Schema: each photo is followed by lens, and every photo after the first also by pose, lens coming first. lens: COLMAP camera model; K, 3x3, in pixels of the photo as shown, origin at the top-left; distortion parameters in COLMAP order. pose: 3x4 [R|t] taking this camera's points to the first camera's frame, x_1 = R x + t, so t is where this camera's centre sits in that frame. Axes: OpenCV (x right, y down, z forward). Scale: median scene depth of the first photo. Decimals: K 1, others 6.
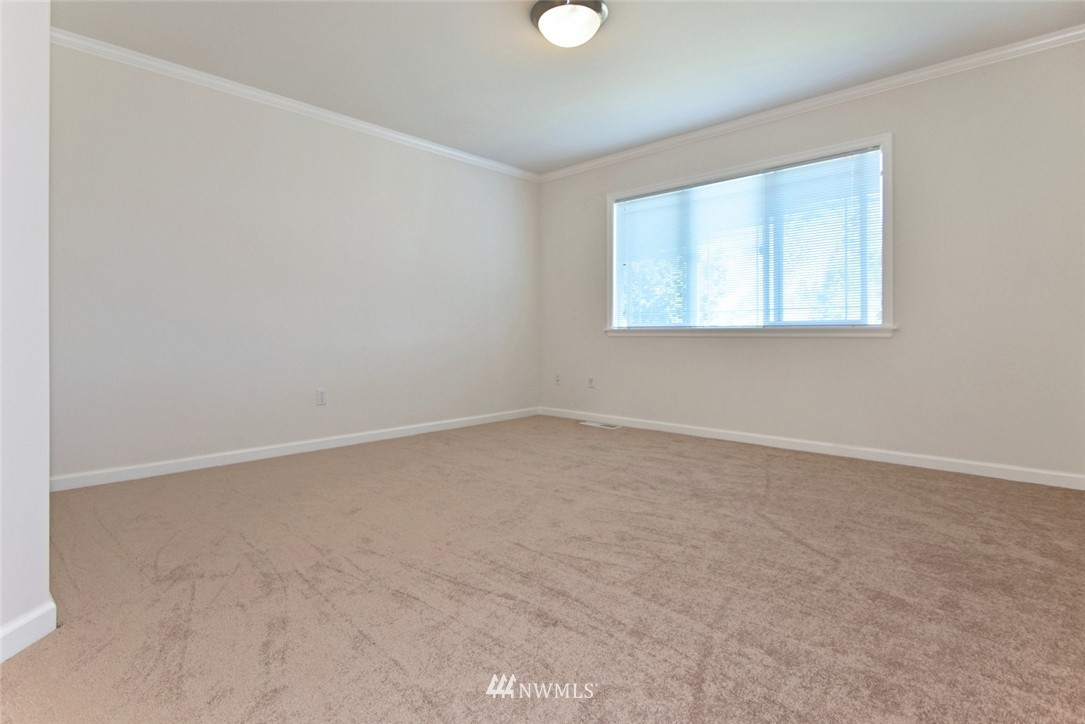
lens RADIAL K [[522.2, 0, 543.0], [0, 522.2, 341.5], [0, 0, 1]] dist [-0.026433, -0.001217]
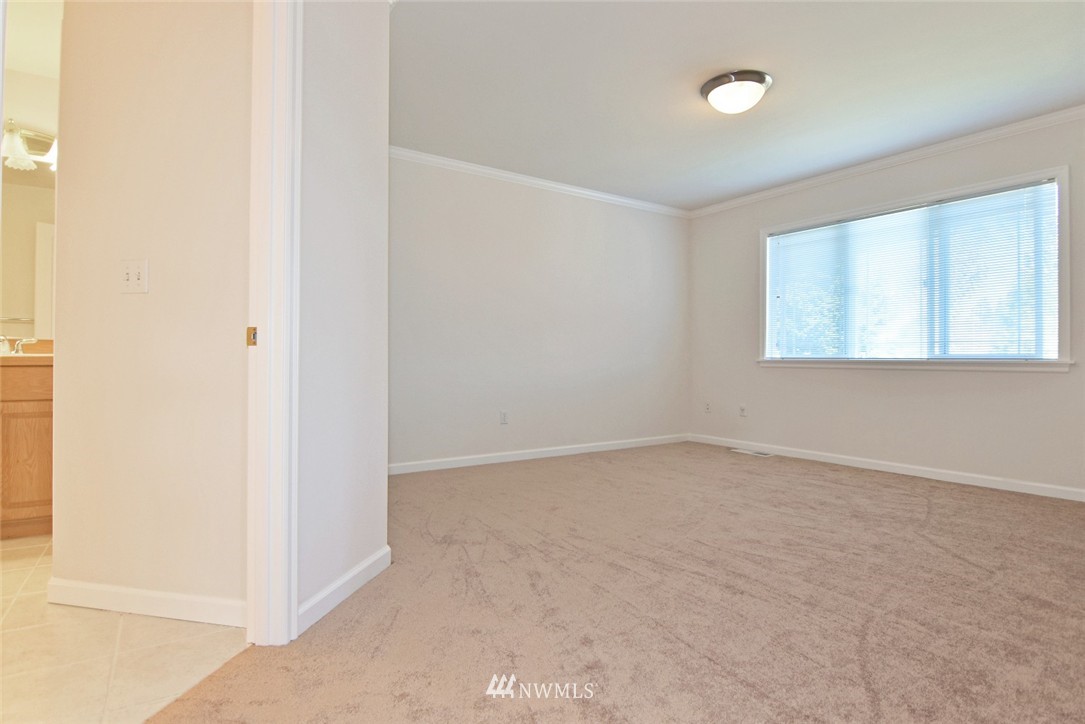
lens RADIAL K [[539.5, 0, 542.5], [0, 539.5, 362.0], [0, 0, 1]] dist [-0.041706, 0.000791]
pose [[0.972194, 0.007529, -0.234057, -0.105666], [-0.009867, 0.999912, -0.008820, -0.013287], [0.233970, 0.010884, 0.972183, -0.289431]]
